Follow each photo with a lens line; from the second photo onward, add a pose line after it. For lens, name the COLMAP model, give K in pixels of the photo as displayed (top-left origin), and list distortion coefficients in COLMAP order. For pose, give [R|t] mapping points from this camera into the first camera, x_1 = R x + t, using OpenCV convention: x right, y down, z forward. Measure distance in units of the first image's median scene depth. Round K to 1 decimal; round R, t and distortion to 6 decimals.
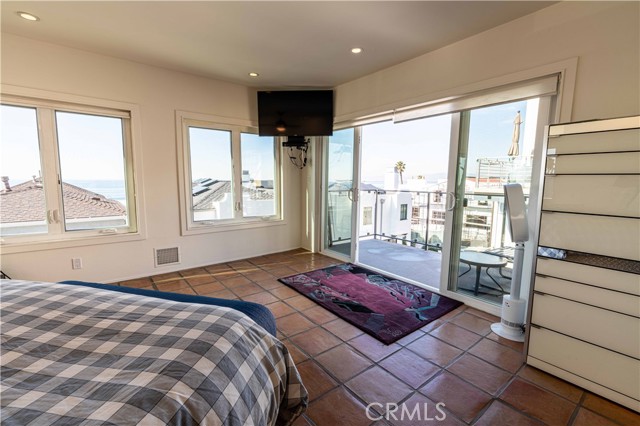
lens RADIAL K [[289.6, 0, 319.0], [0, 289.6, 215.5], [0, 0, 1]] dist [0.001657, 0.000192]
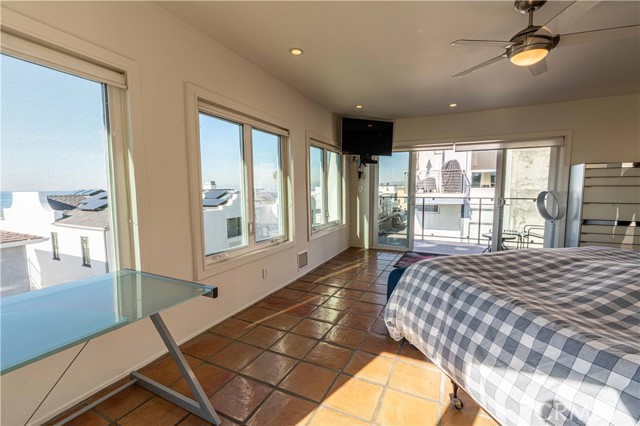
lens RADIAL K [[289.6, 0, 320.7], [0, 289.6, 212.6], [0, 0, 1]] dist [0.001657, 0.000192]
pose [[0.891857, -0.048008, 0.449763, -0.915044], [0.064761, 0.997660, -0.021927, -0.012454], [-0.447658, 0.048683, 0.892879, -0.021819]]
